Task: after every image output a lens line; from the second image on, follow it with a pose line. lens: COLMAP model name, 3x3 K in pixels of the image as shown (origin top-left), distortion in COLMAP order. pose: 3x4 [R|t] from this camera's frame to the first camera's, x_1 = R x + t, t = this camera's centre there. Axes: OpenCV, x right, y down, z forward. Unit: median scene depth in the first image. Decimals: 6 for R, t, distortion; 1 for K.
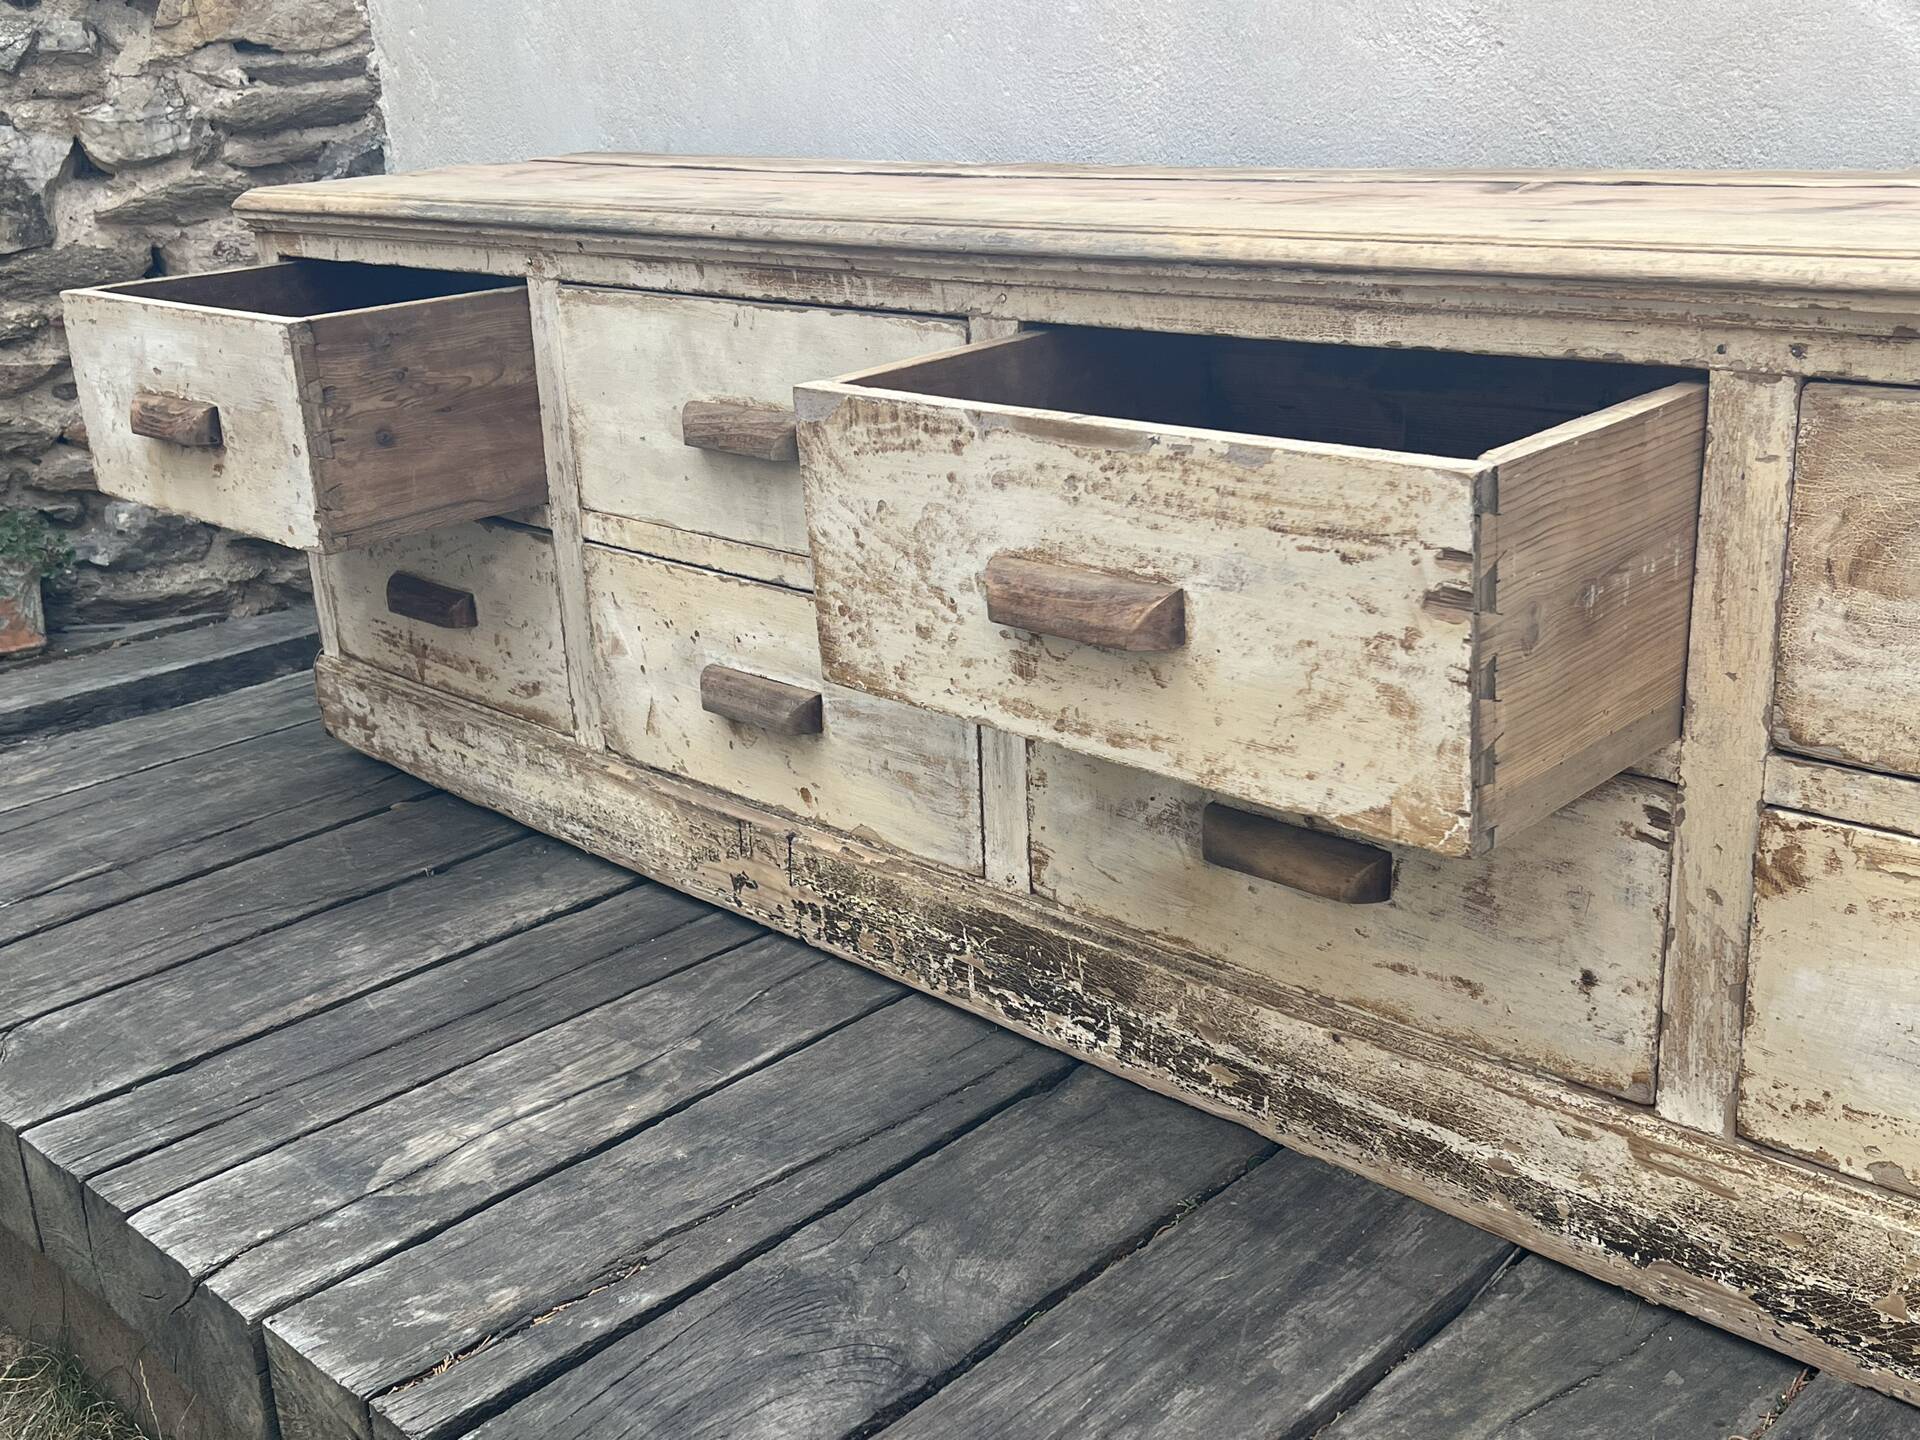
lens RADIAL K [[2093.7, 0, 959.9], [0, 2093.7, 712.9], [0, 0, 1]] dist [0.180013, -0.484207]
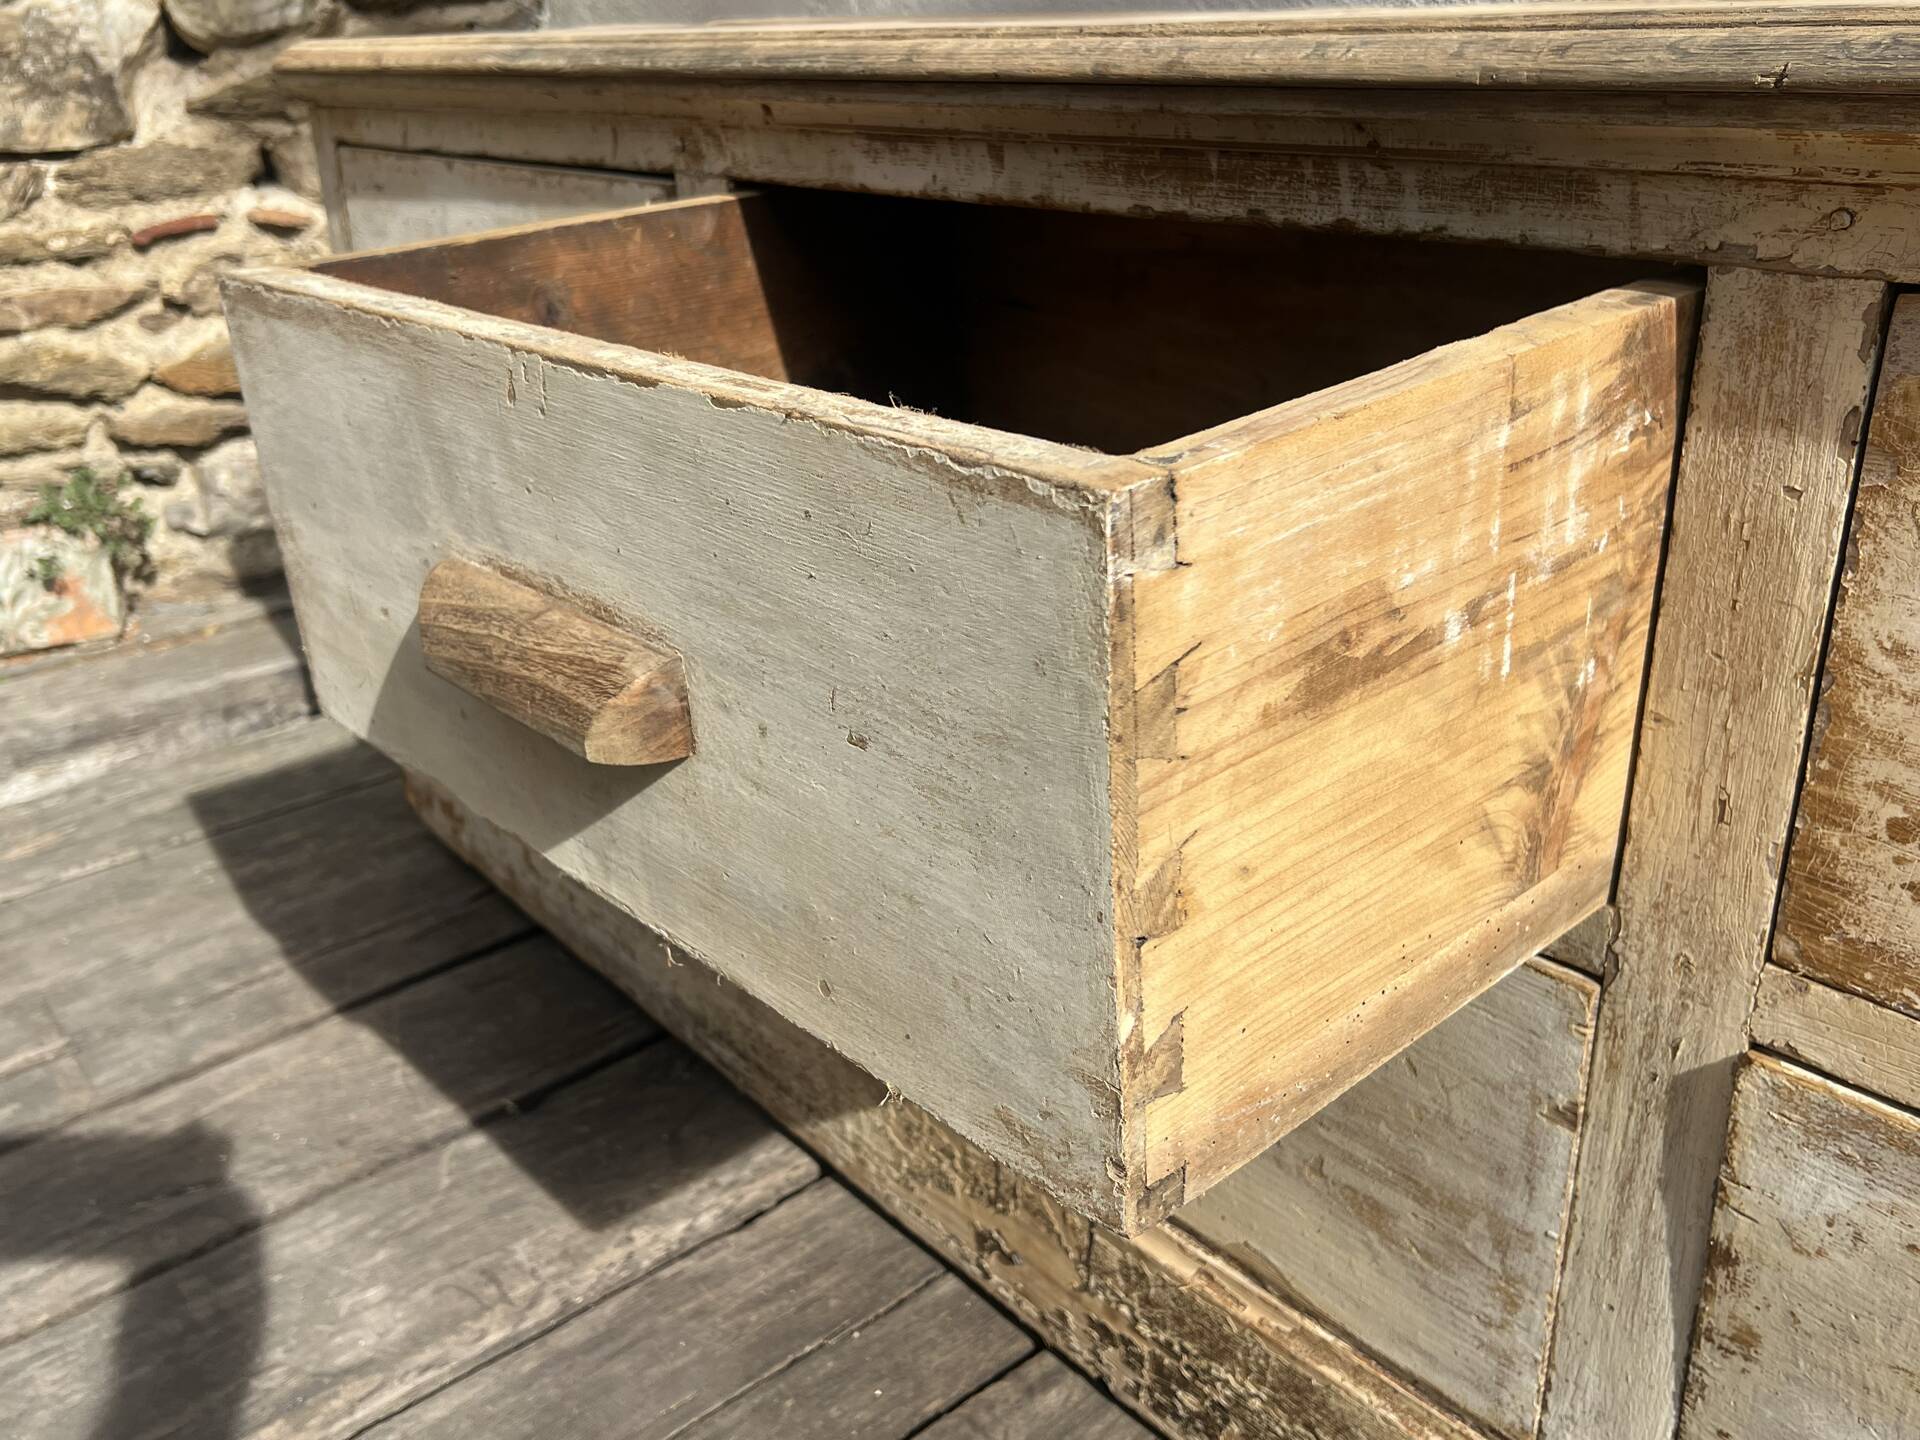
lens RADIAL K [[1723.1, 0, 938.5], [0, 1723.1, 721.4], [0, 0, 1]] dist [0.085671, -0.146577]
pose [[0.995664, 0.054882, -0.075113, -0.107330], [-0.049198, 0.995929, 0.075535, -0.115575], [0.078953, -0.071513, 0.994310, 0.631074]]
